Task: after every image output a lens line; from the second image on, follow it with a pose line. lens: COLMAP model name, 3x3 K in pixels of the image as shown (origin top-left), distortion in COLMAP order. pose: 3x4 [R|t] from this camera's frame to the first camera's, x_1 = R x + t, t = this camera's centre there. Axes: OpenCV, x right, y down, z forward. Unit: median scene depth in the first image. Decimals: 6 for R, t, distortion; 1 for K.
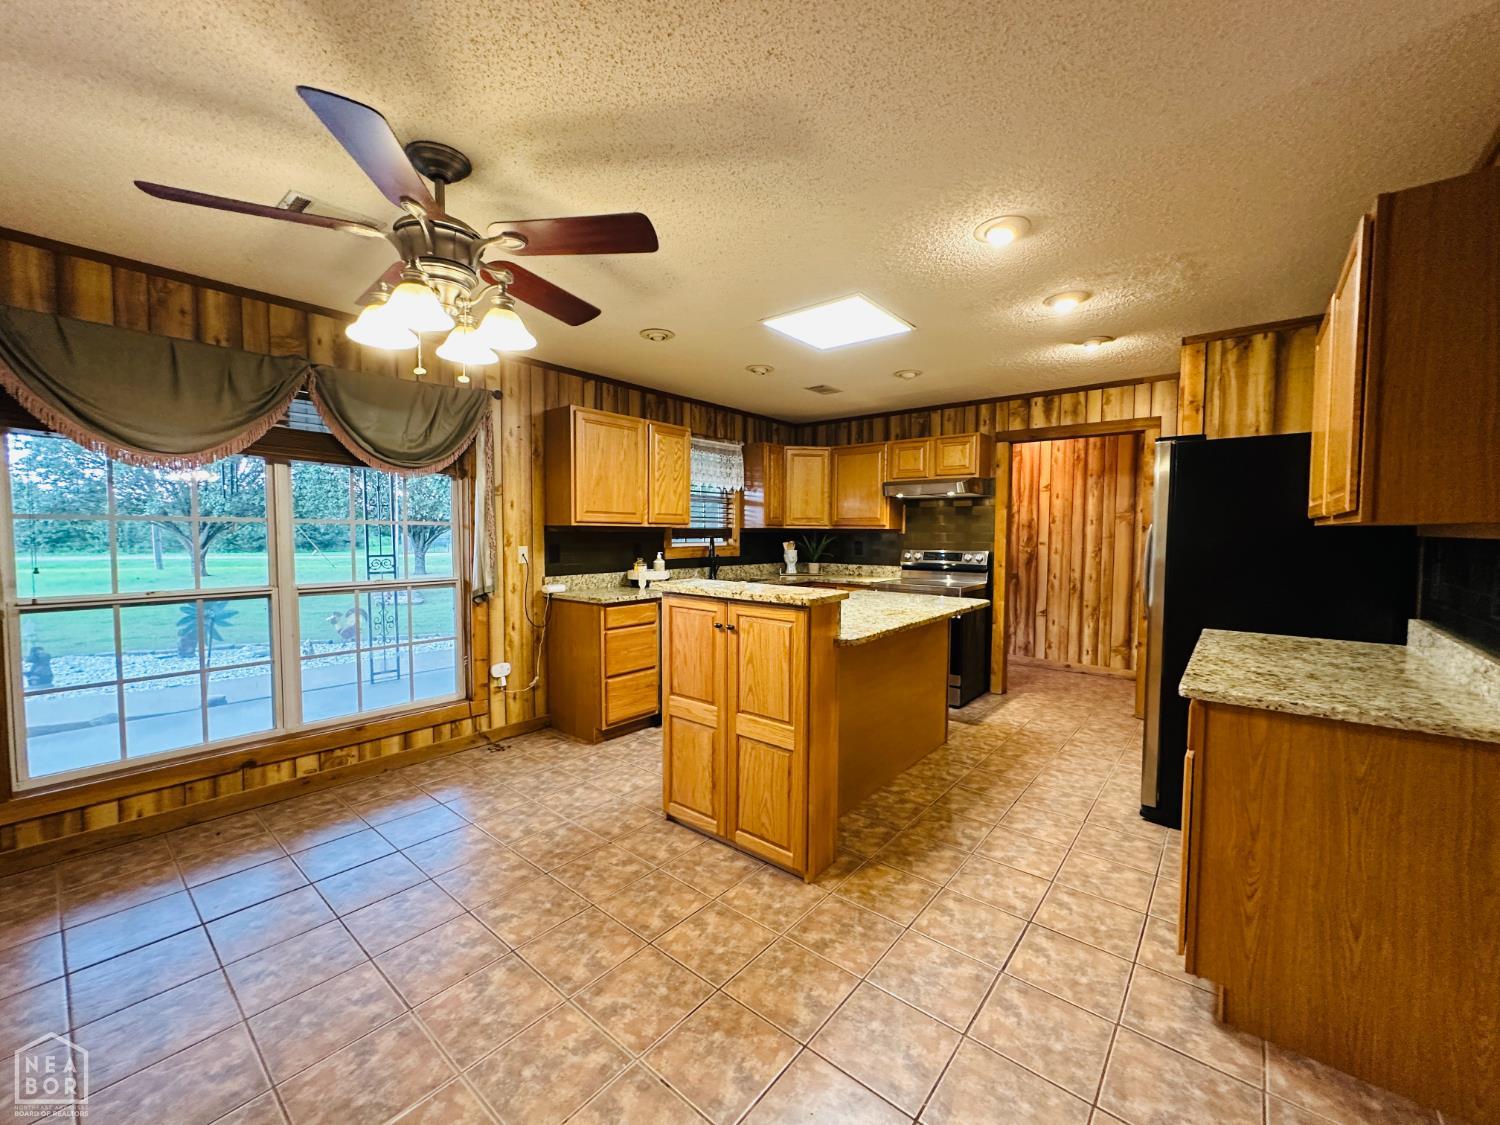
lens RADIAL K [[602.0, 0, 750.0], [0, 602.0, 562.5], [0, 0, 1]] dist [-0.001948, 0.000032]
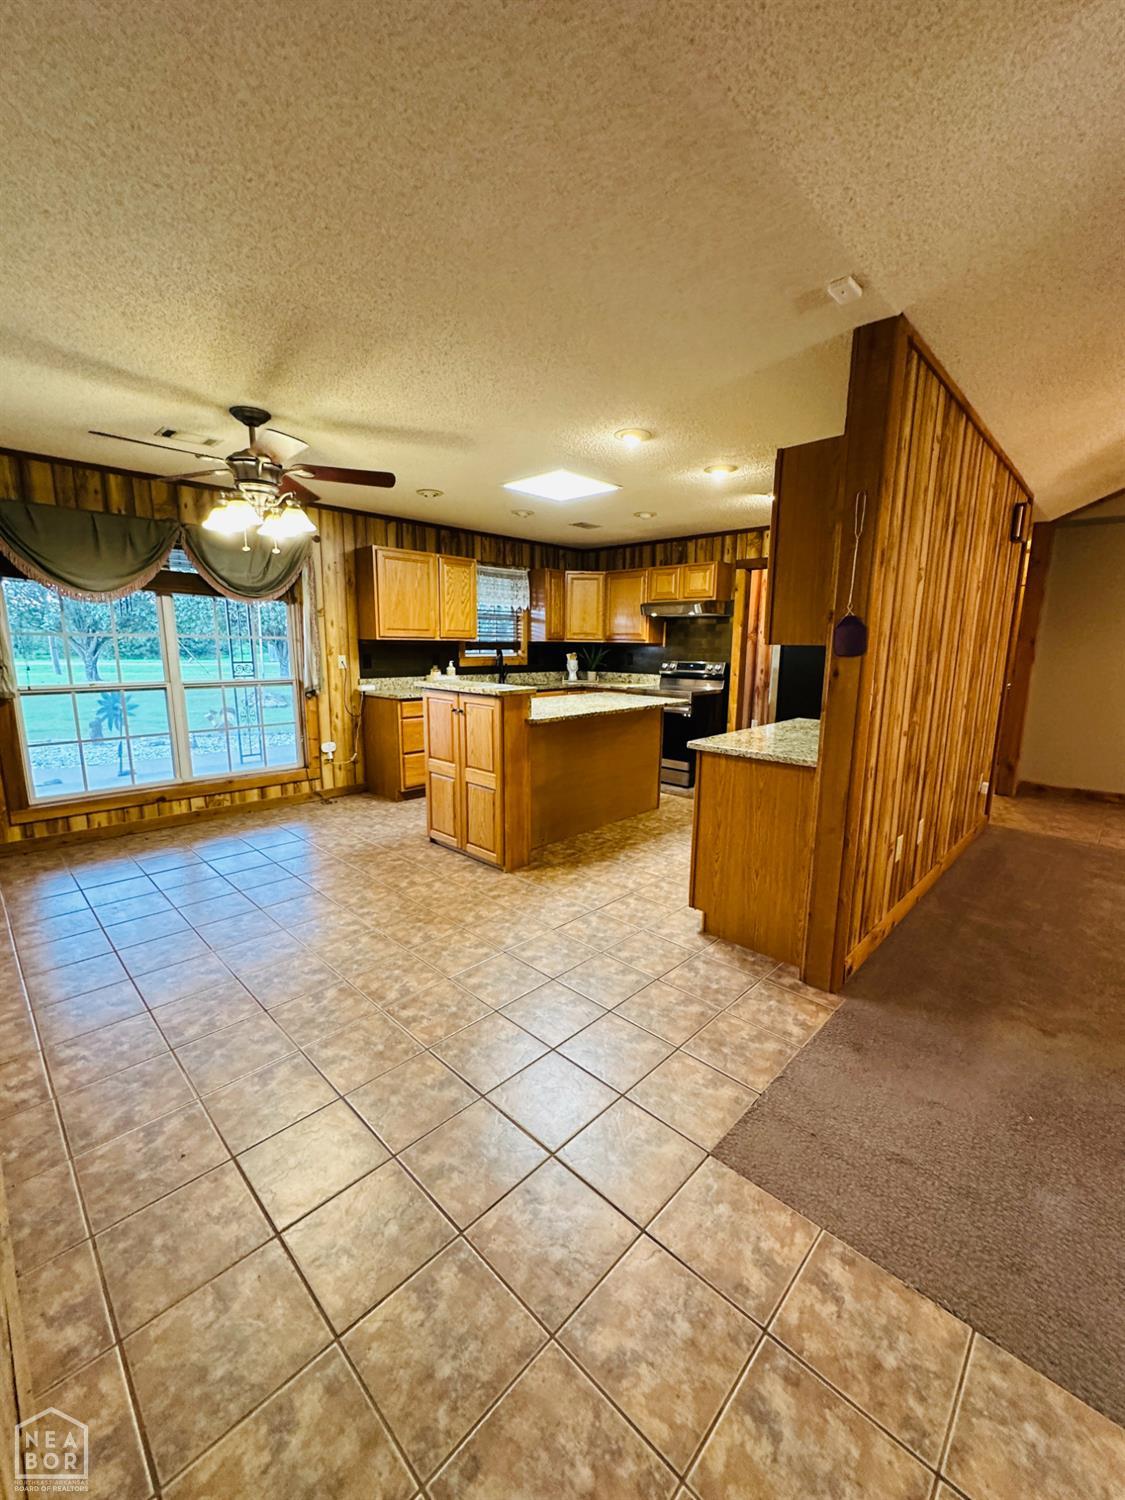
lens RADIAL K [[602.0, 0, 564.1], [0, 602.0, 749.8], [0, 0, 1]] dist [-0.001948, 0.000032]
pose [[0.997155, 0.018539, -0.073061, 0.230183], [-0.009233, 0.992024, 0.125710, 0.008913], [0.074809, -0.124678, 0.989373, -0.326052]]
